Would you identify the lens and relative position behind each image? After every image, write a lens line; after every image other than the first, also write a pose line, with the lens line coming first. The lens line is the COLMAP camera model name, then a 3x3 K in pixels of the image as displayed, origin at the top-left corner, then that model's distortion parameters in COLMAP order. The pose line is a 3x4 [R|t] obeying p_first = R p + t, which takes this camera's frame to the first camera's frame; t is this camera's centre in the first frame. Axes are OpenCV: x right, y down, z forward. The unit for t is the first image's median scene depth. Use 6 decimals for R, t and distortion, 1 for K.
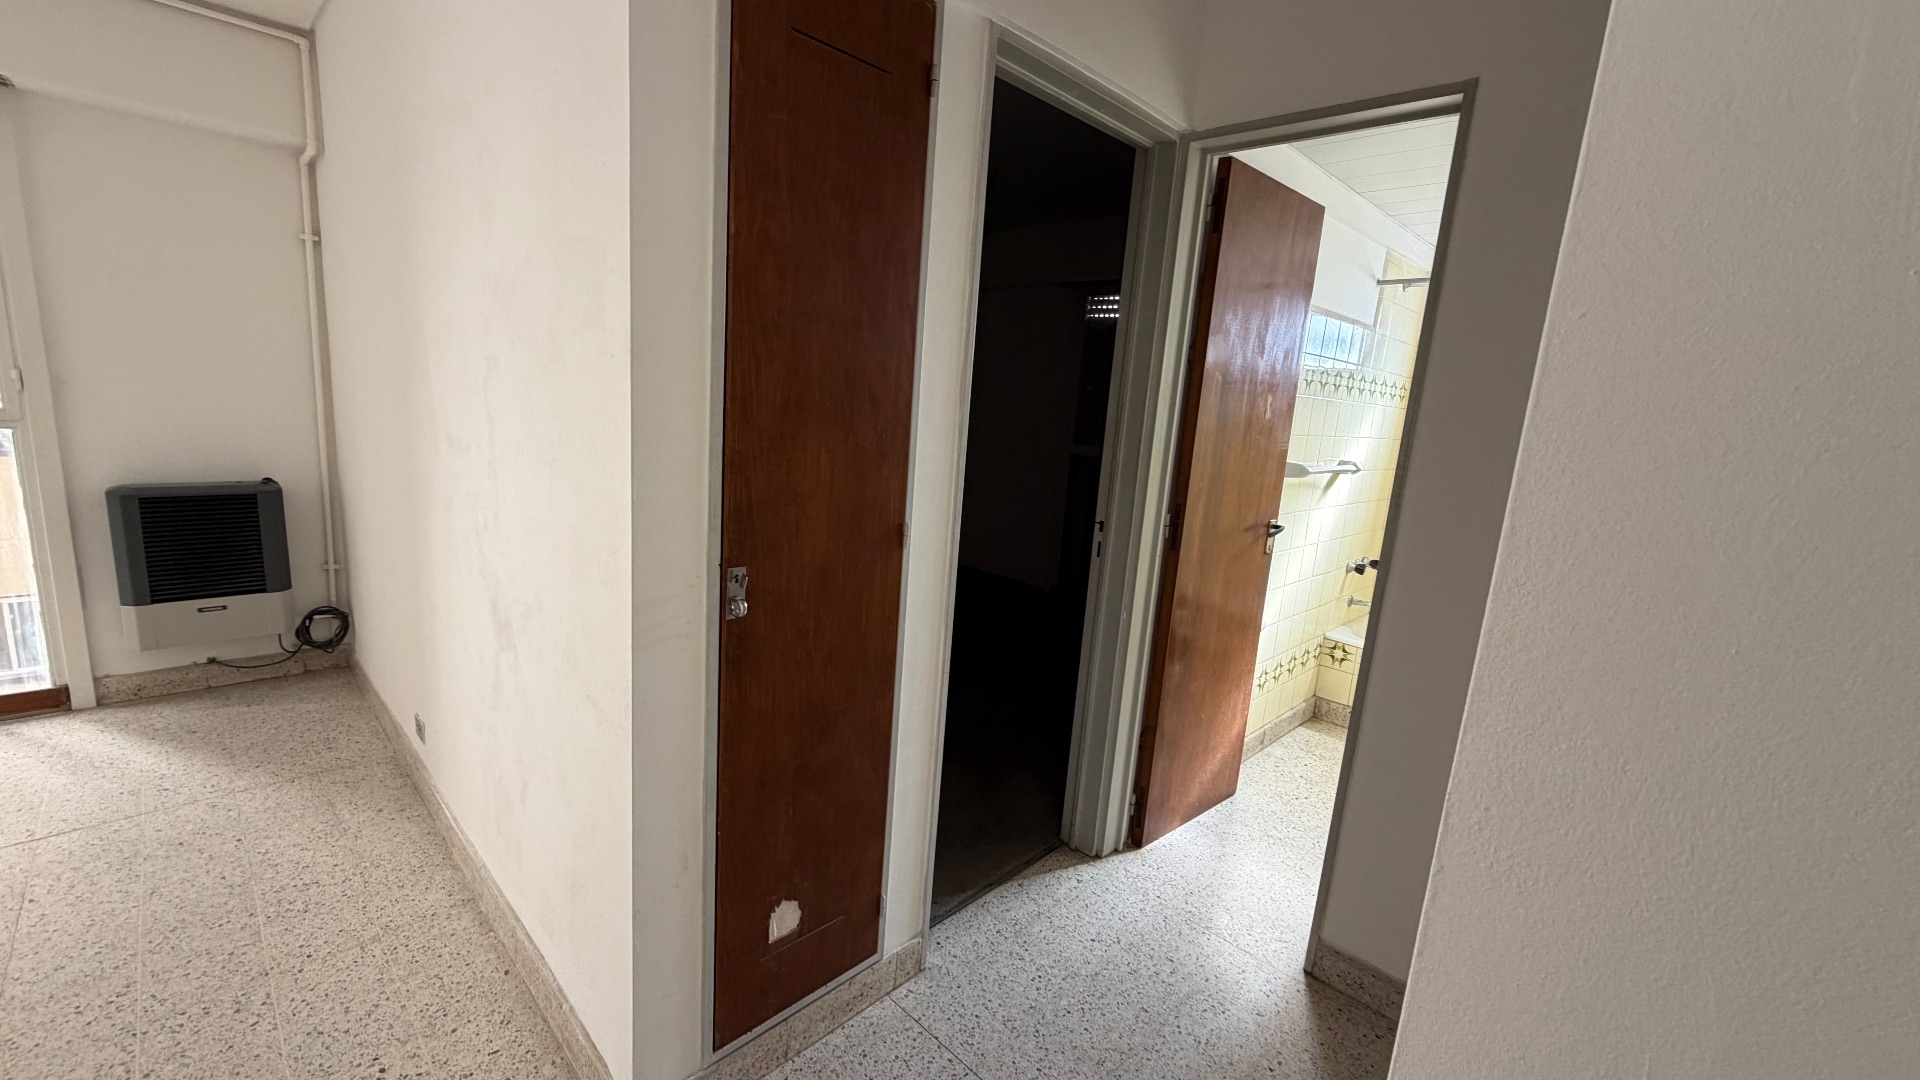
lens RADIAL K [[767.0, 0, 953.7], [0, 767.0, 537.1], [0, 0, 1]] dist [0.001601, -0.000398]
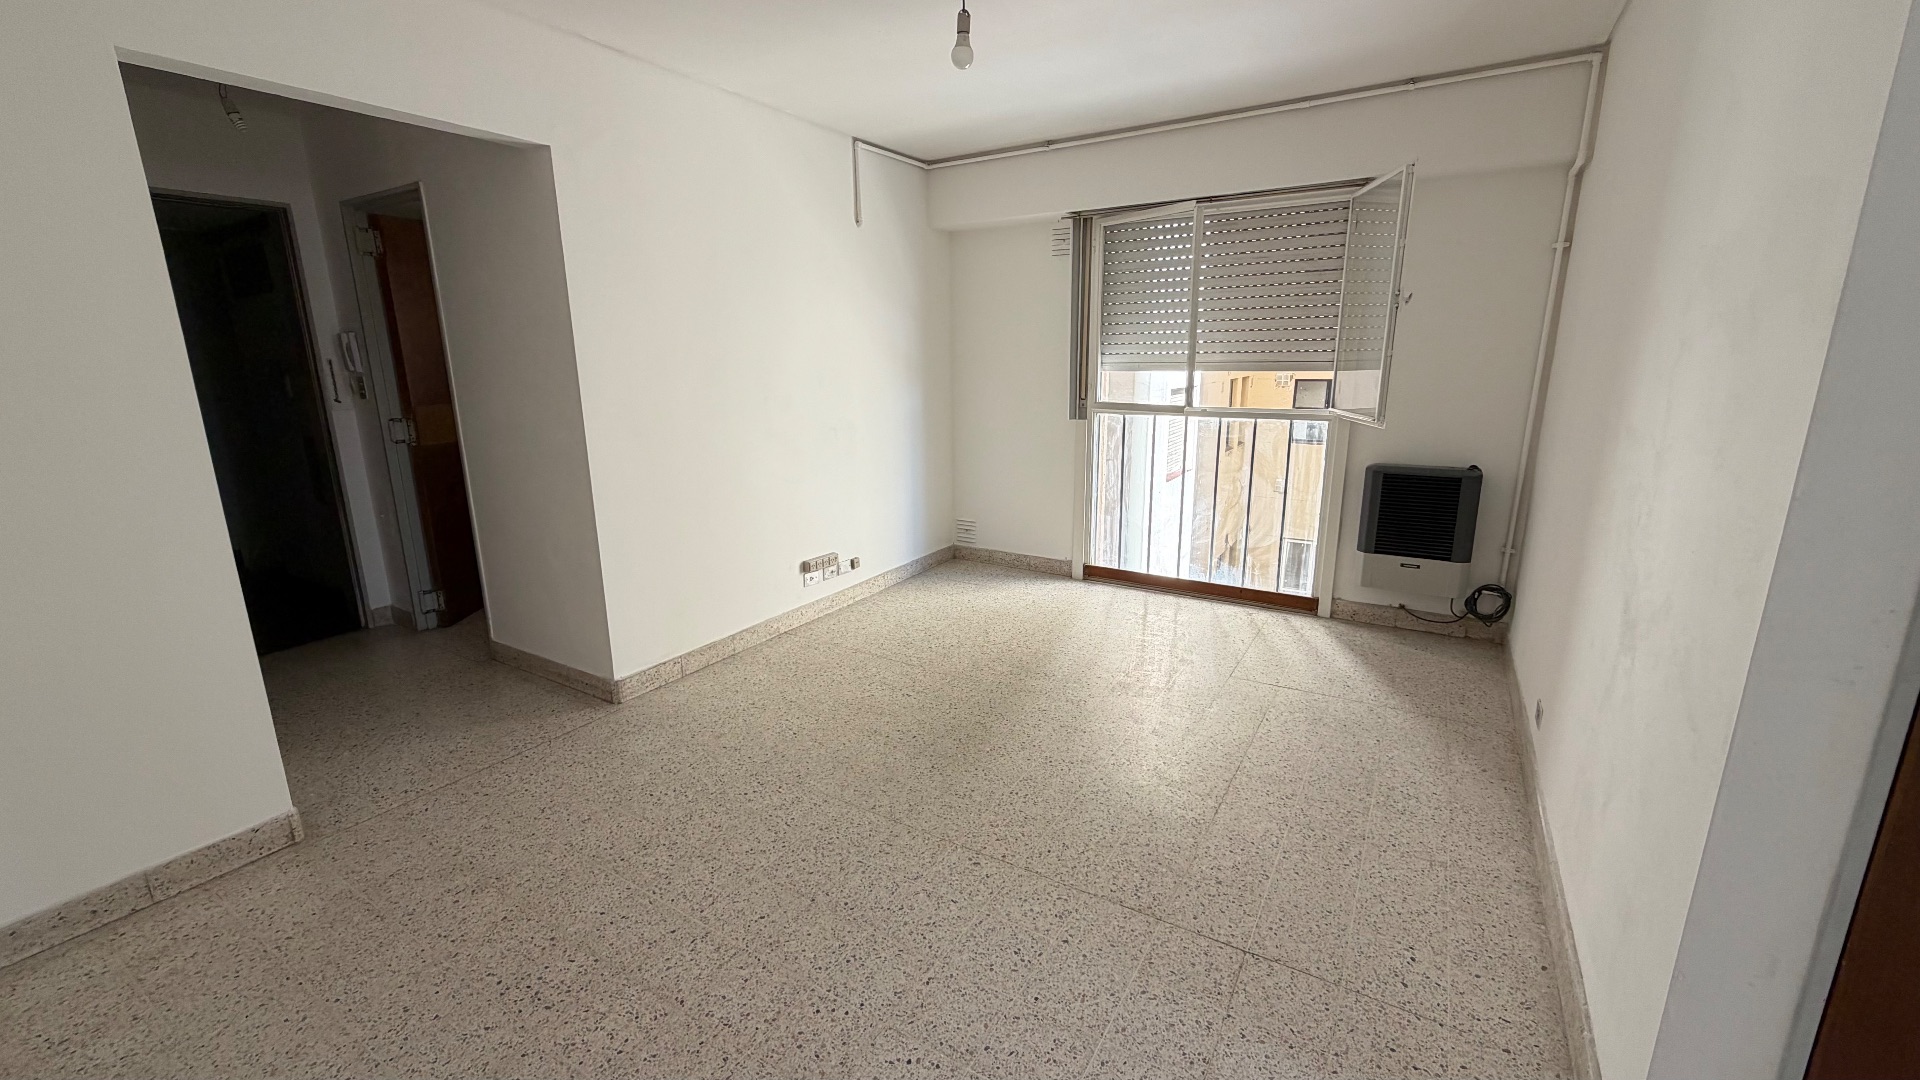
lens RADIAL K [[767.0, 0, 953.7], [0, 767.0, 537.1], [0, 0, 1]] dist [0.001601, -0.000398]
pose [[0.216842, 0.149660, -0.964666, 0.076006], [-0.155208, 0.980894, 0.117290, 0.016568], [0.963789, 0.124290, 0.235928, -0.019857]]
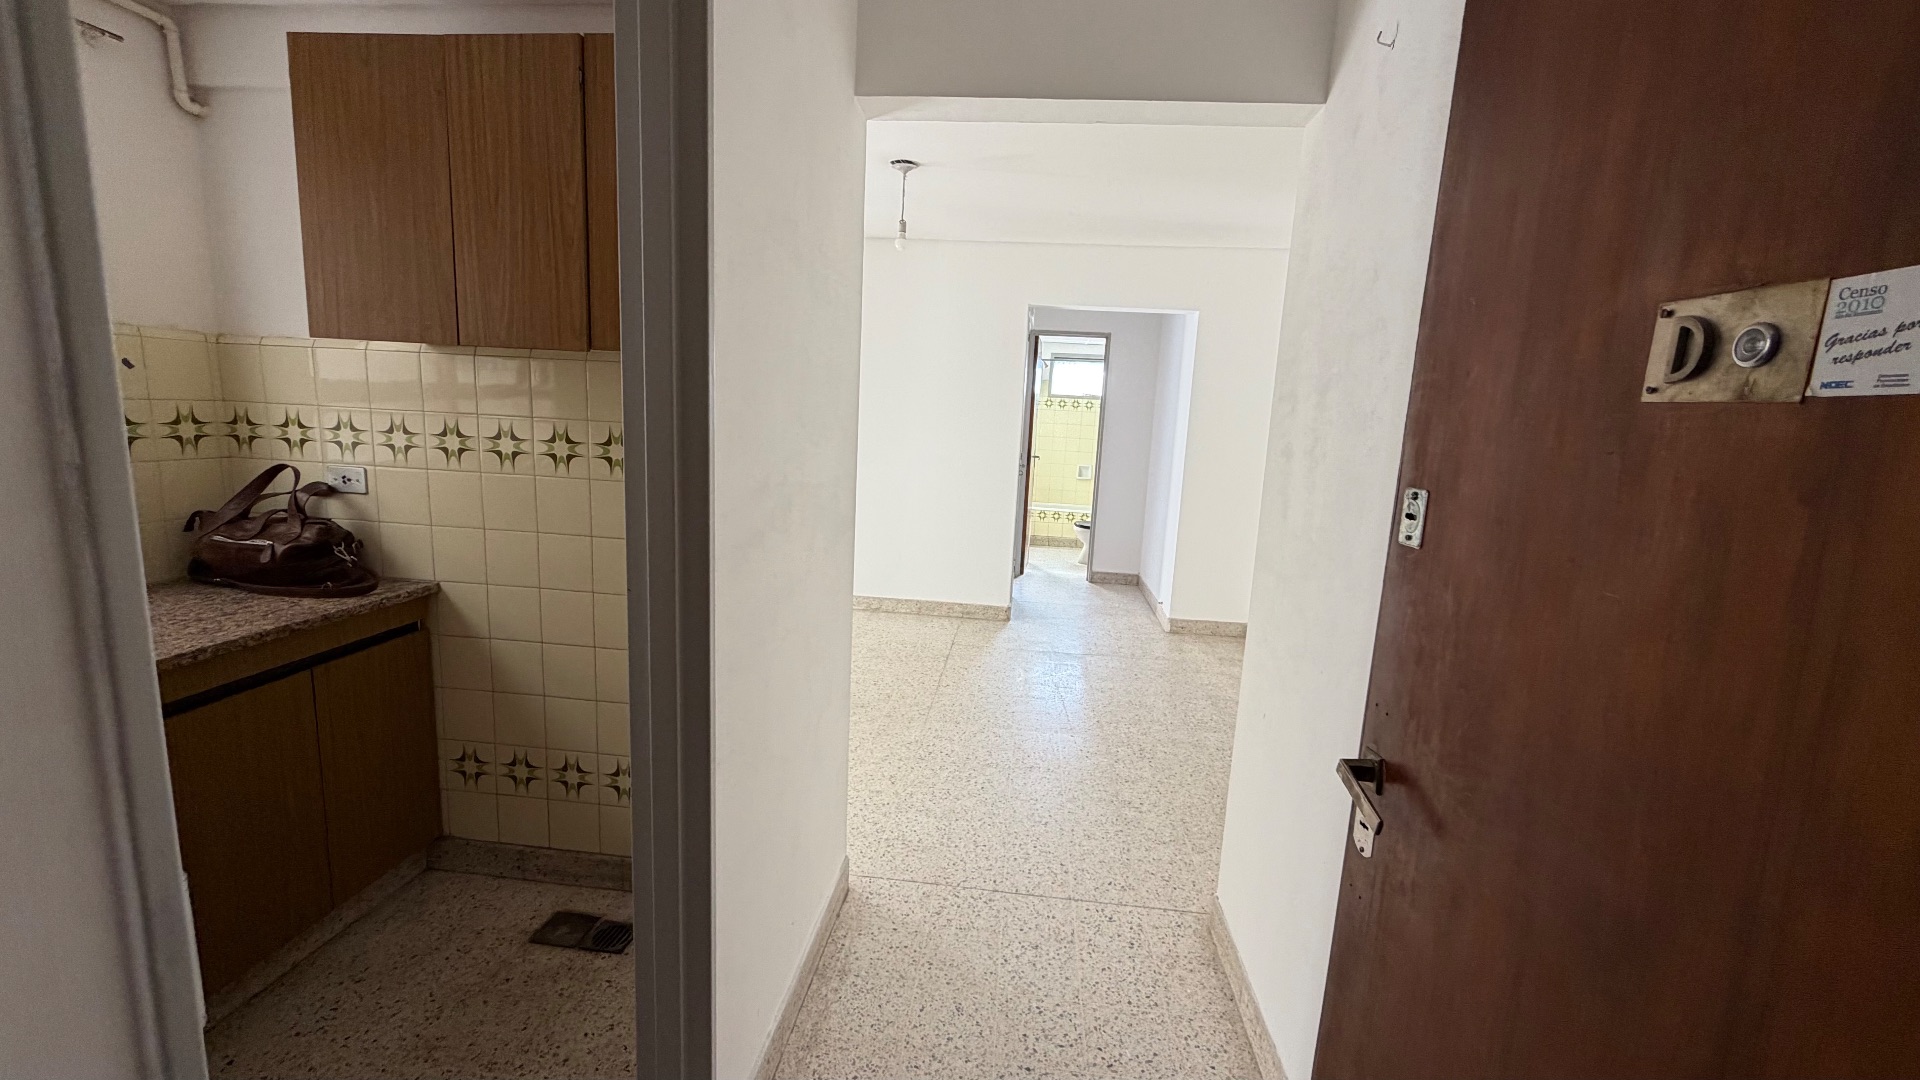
lens RADIAL K [[767.0, 0, 953.7], [0, 767.0, 537.1], [0, 0, 1]] dist [0.001601, -0.000398]
pose [[0.780128, -0.134119, 0.611074, -1.416134], [0.123940, 0.990524, 0.059172, 0.066918], [-0.613220, 0.029575, 0.789358, -0.905351]]
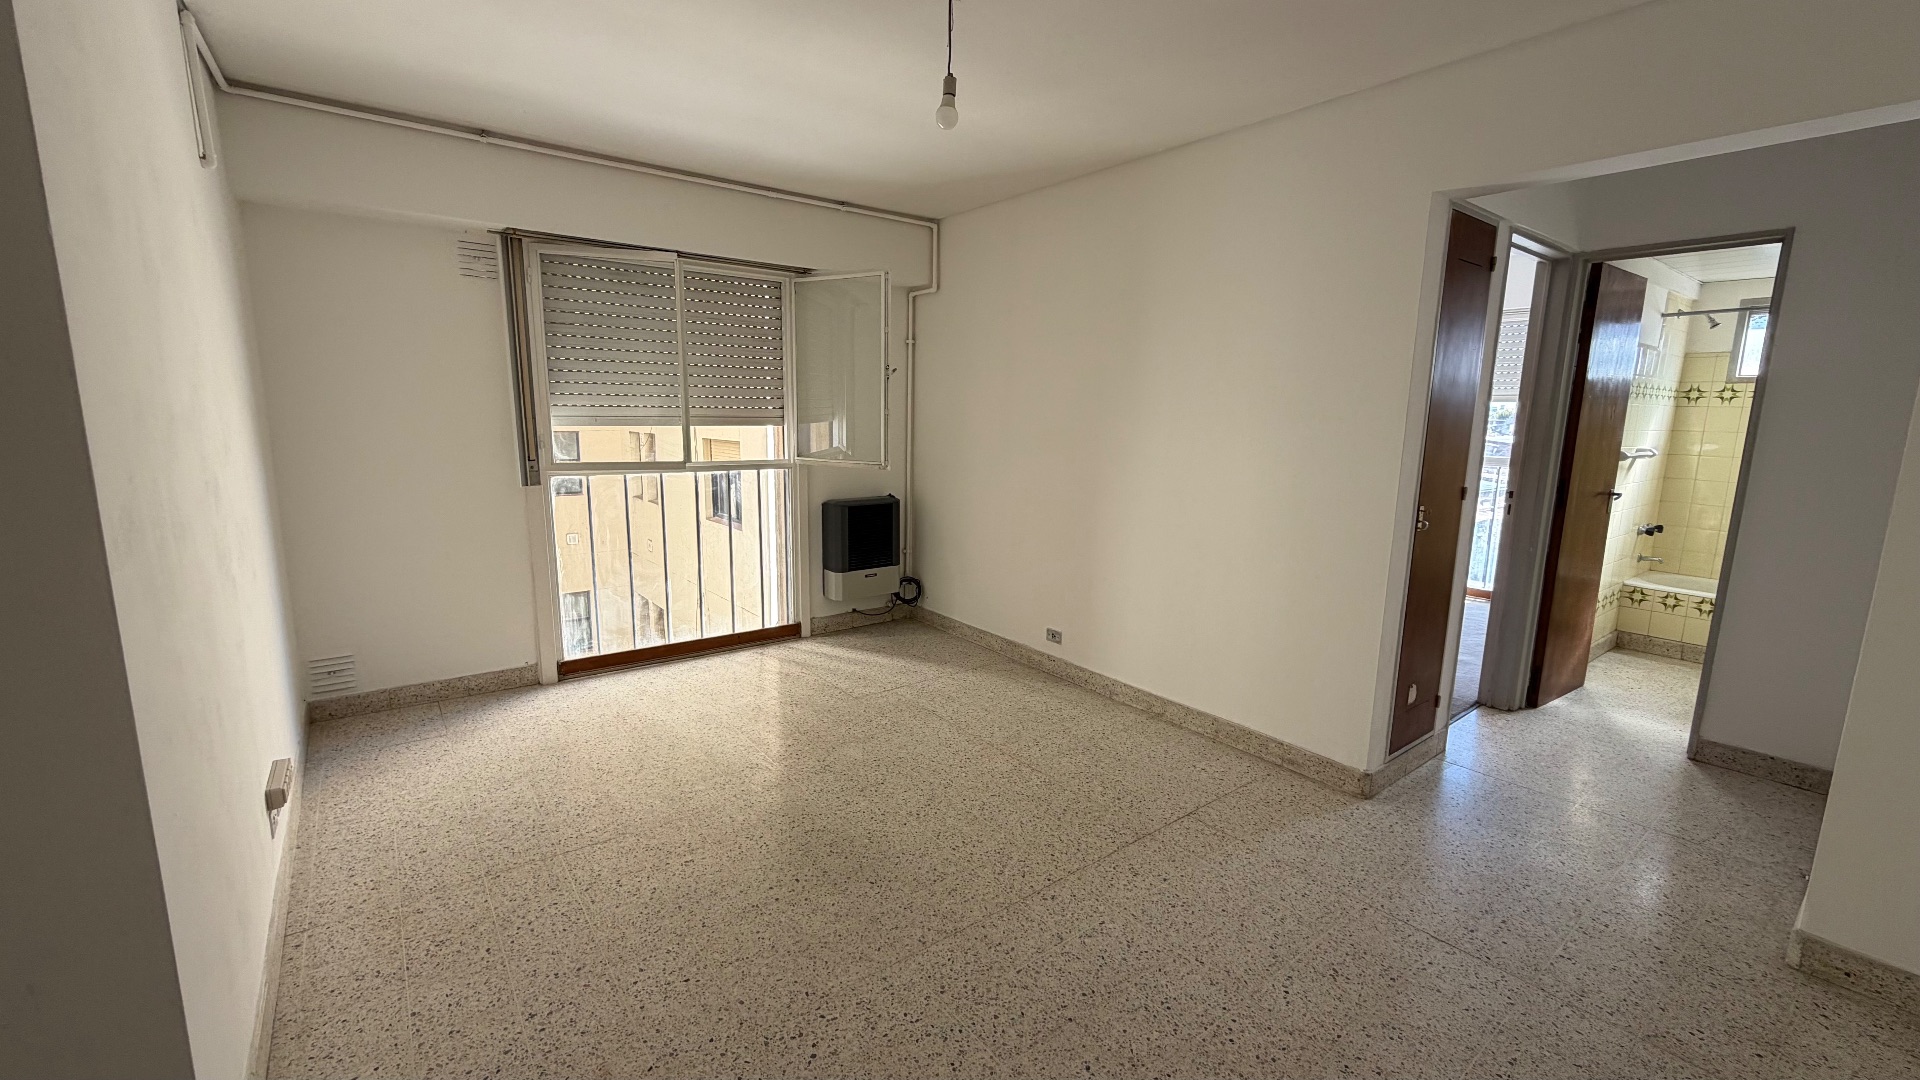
lens RADIAL K [[767.0, 0, 953.7], [0, 767.0, 537.1], [0, 0, 1]] dist [0.001601, -0.000398]
pose [[0.989043, -0.034829, -0.143462, -0.576992], [0.030826, 0.999073, -0.030032, 0.068677], [0.144375, 0.025281, 0.989200, -0.583893]]
